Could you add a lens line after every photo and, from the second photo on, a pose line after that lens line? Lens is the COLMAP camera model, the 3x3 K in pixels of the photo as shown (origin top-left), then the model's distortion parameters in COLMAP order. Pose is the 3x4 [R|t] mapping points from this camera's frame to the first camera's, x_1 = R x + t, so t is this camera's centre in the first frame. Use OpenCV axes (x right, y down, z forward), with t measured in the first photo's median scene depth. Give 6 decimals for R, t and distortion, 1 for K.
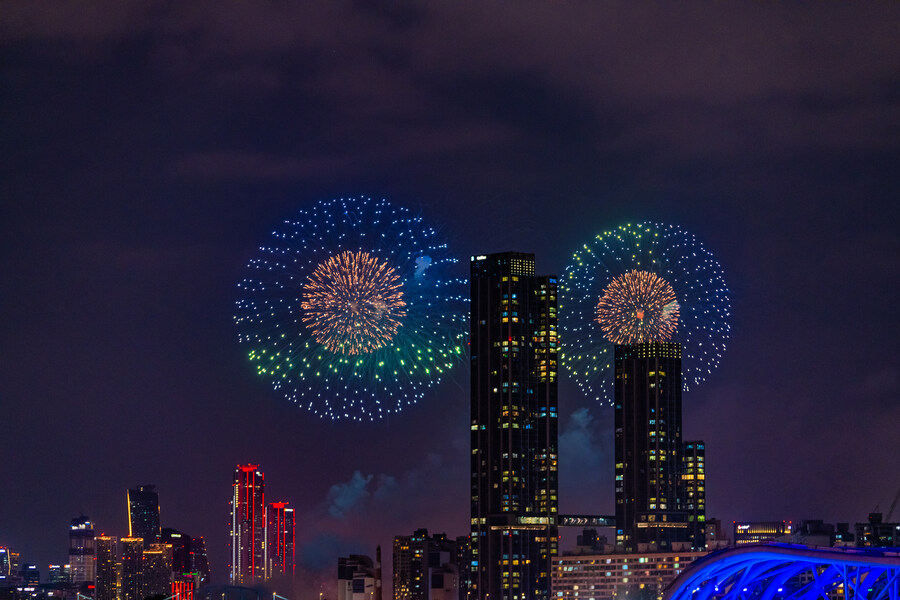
lens RADIAL K [[3407.5, 0, 434.2], [0, 3407.5, 299.4], [0, 0, 1]] dist [-0.012309, 0.000000]
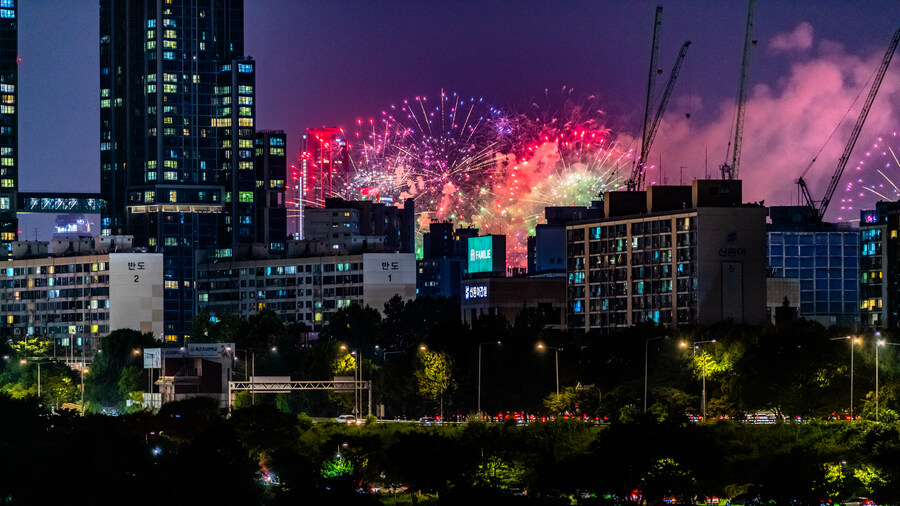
lens RADIAL K [[5125.1, 0, 451.2], [0, 5125.1, 252.3], [0, 0, 1]] dist [0.513276, 0.000000]
pose [[0.992952, -0.006301, -0.118351, 0.209474], [0.014662, 0.997445, 0.069912, 0.015292], [0.117608, -0.071154, 0.990508, 0.174547]]
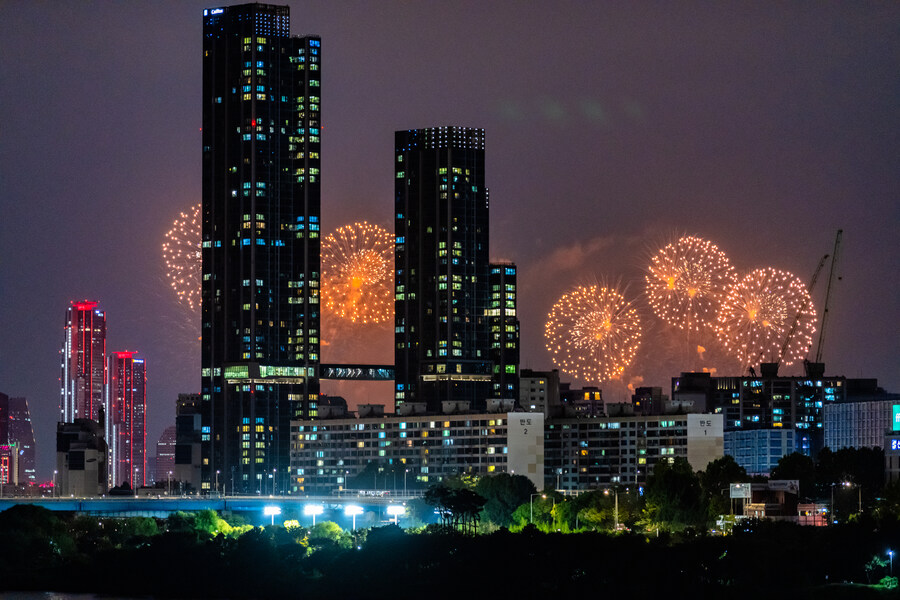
lens RADIAL K [[4440.3, 0, 454.7], [0, 4440.3, 301.5], [0, 0, 1]] dist [0.009742, 0.000000]
pose [[0.999993, 0.001936, 0.003288, 0.062973], [-0.002090, 0.998863, 0.047618, 0.004506], [-0.003192, -0.047624, 0.998860, 0.049431]]
